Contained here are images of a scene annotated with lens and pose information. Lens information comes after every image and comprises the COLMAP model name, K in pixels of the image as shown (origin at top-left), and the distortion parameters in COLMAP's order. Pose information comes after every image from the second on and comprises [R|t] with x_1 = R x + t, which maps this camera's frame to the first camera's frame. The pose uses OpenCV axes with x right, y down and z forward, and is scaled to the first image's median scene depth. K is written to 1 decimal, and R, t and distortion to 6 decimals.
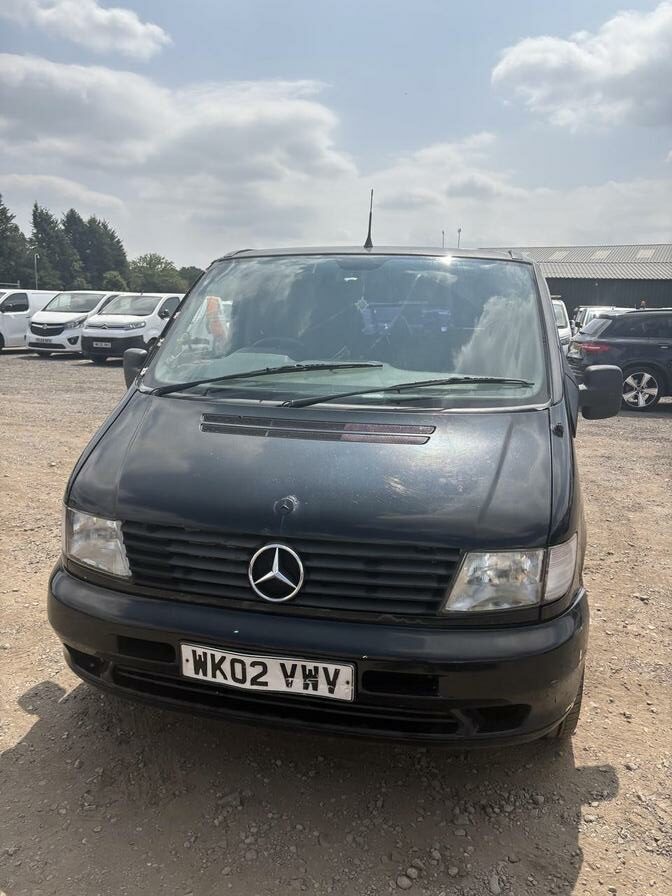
lens RADIAL K [[681.3, 0, 337.3], [0, 681.3, 426.9], [0, 0, 1]] dist [0.046783, -0.065934]
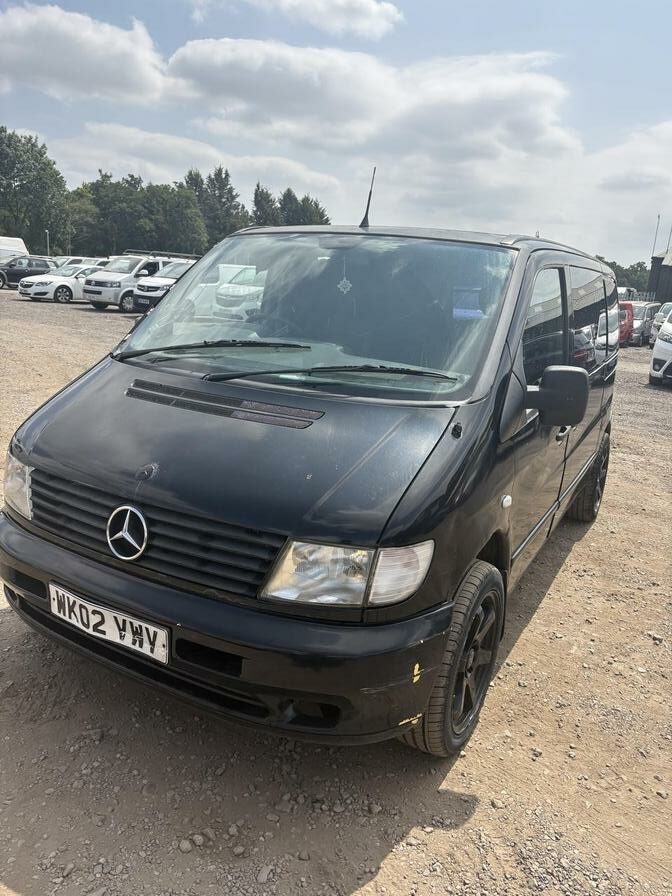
lens RADIAL K [[681.3, 0, 333.5], [0, 681.3, 431.4], [0, 0, 1]] dist [0.046783, -0.065934]
pose [[0.952313, 0.108201, -0.285295, 0.393744], [-0.098998, 0.993999, 0.046528, -0.018088], [0.288617, -0.016065, 0.957310, 0.063679]]
